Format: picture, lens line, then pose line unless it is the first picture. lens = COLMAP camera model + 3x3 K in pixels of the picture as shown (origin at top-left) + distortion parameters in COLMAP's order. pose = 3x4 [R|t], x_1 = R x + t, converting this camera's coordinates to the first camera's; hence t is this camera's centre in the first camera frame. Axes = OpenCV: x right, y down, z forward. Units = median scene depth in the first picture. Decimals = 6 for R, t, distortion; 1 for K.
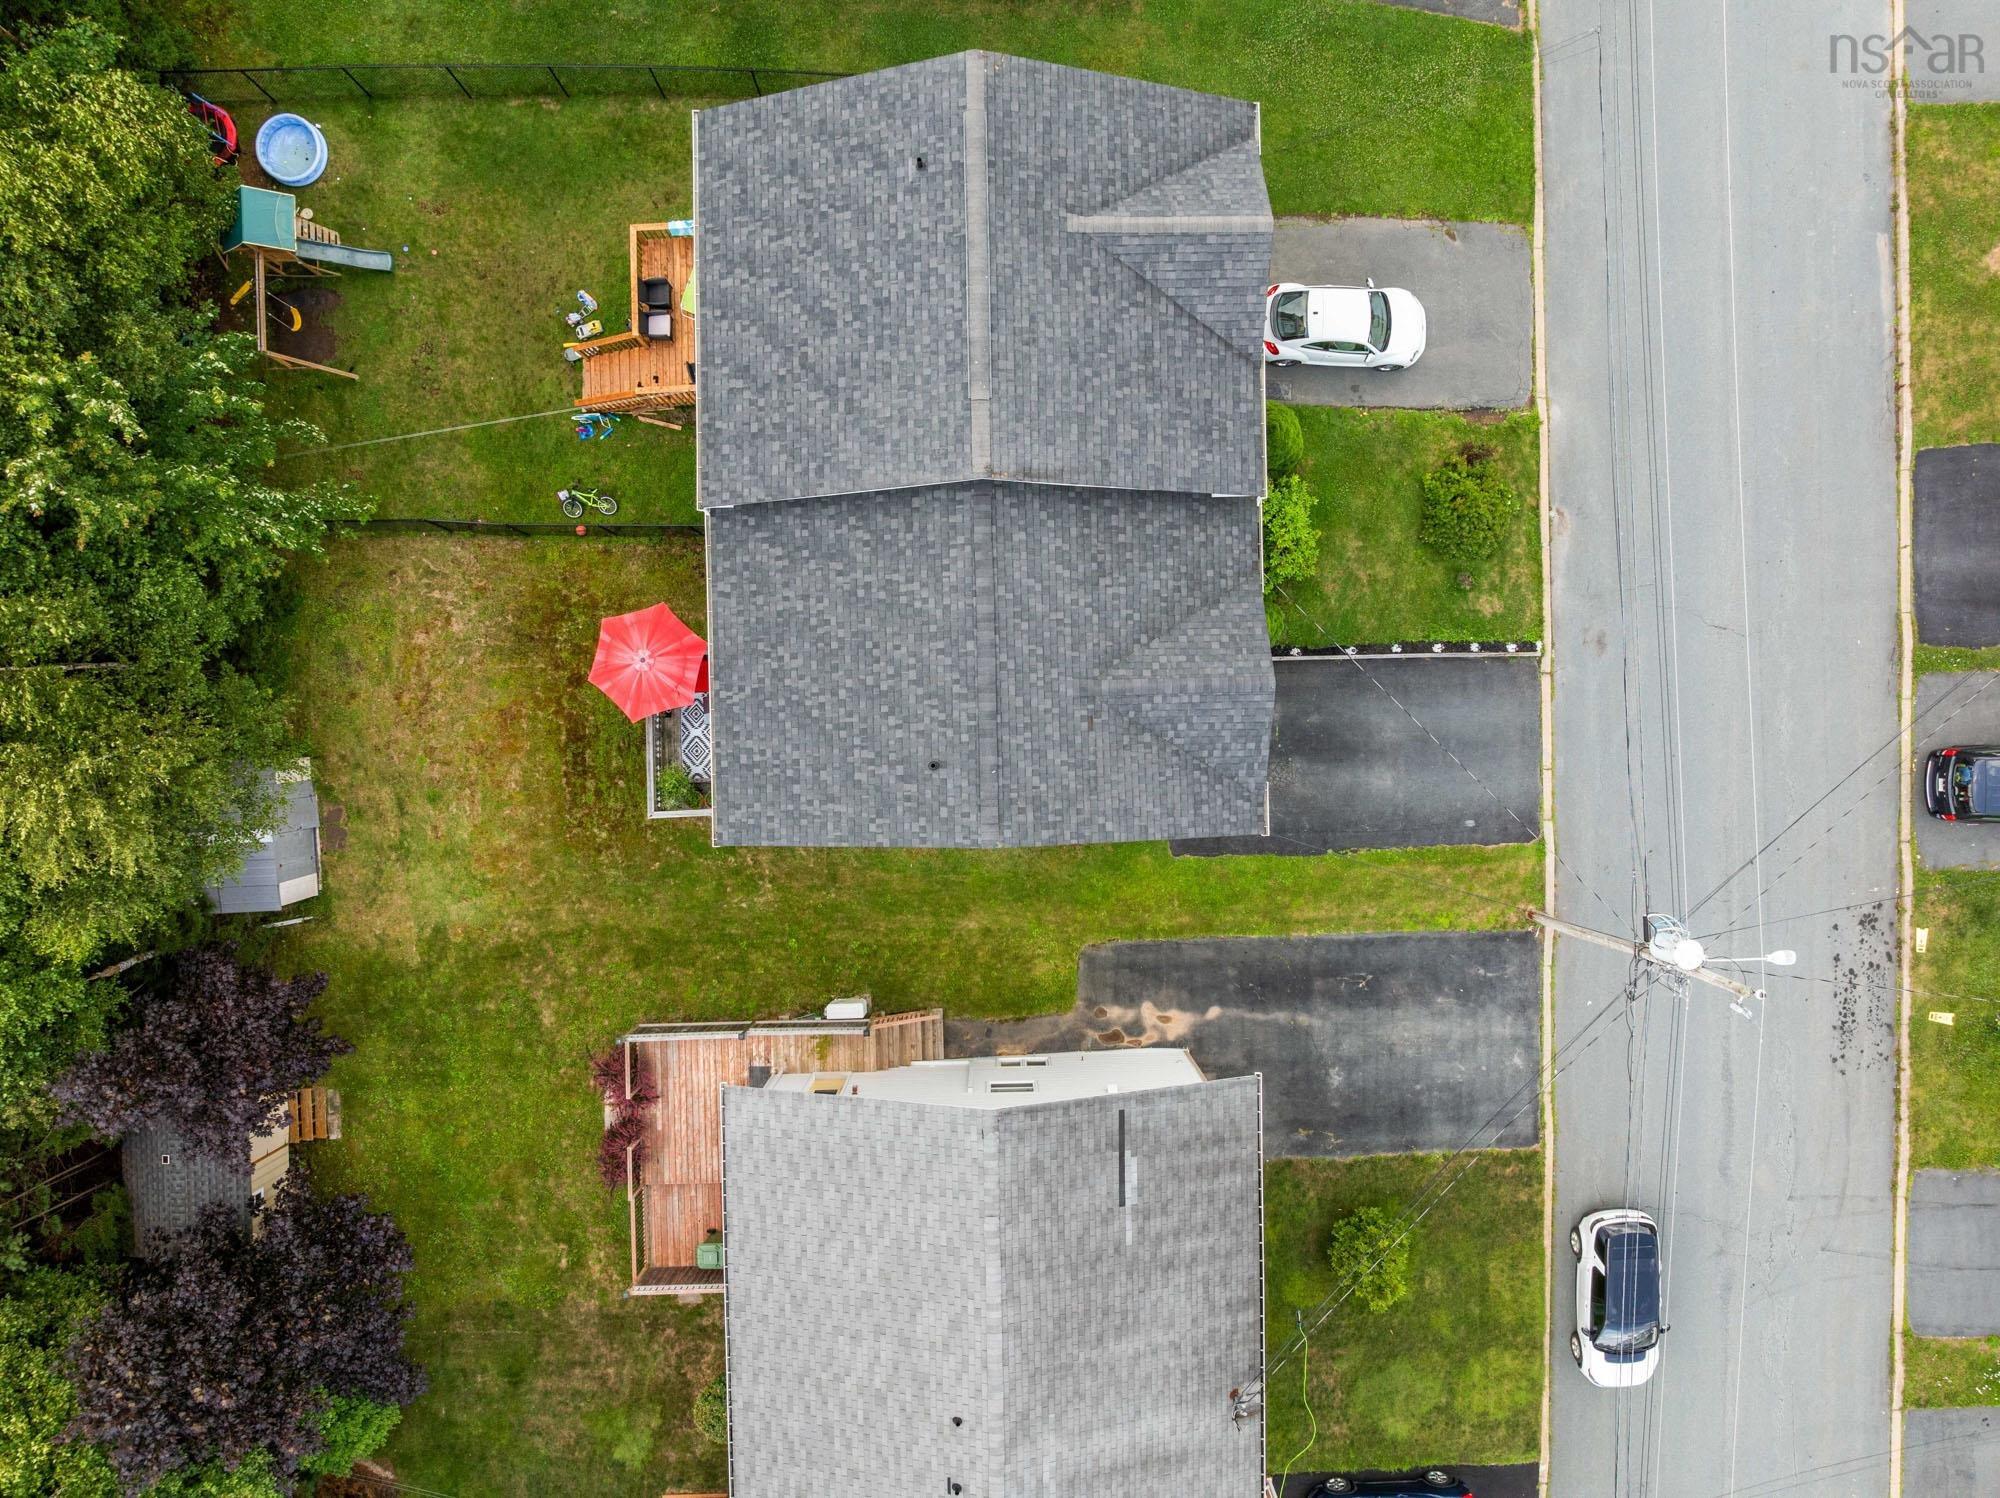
lens RADIAL K [[1411.8, 0, 1000.0], [0, 1411.8, 749.0], [0, 0, 1]] dist [-0.015847, -0.052474]
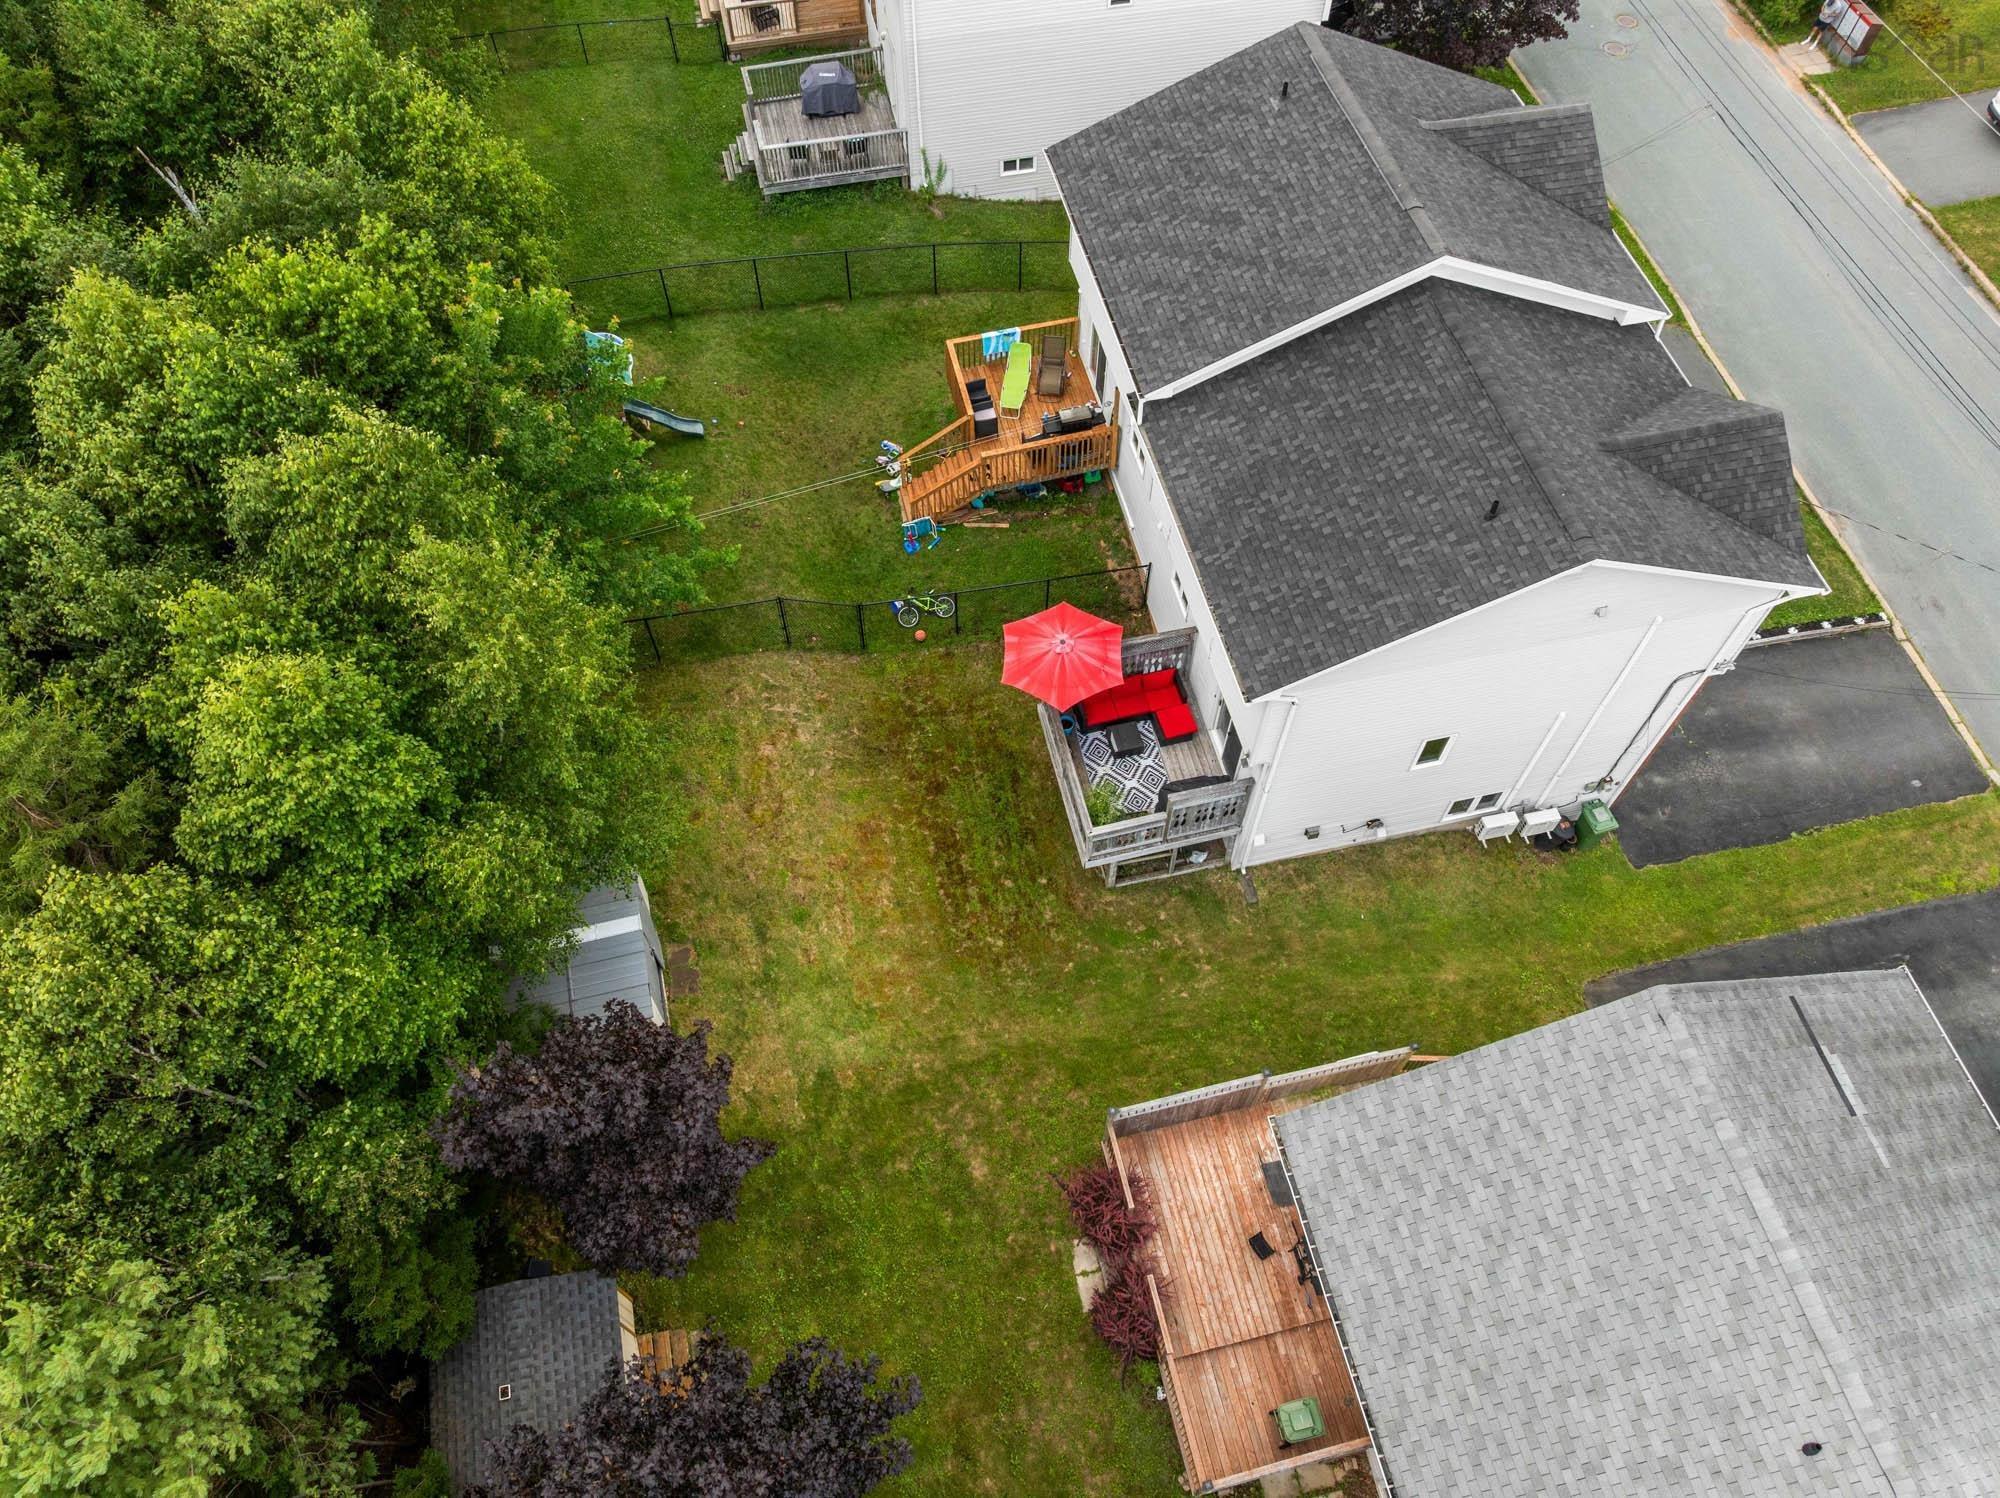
lens RADIAL K [[1412.6, 0, 1000.0], [0, 1412.6, 749.0], [0, 0, 1]] dist [-0.053877, 0.022879]
pose [[0.979595, -0.170699, 0.106090, -0.360784], [0.200978, 0.828971, -0.521934, 0.410380], [0.001148, 0.532605, 0.846363, 0.249014]]
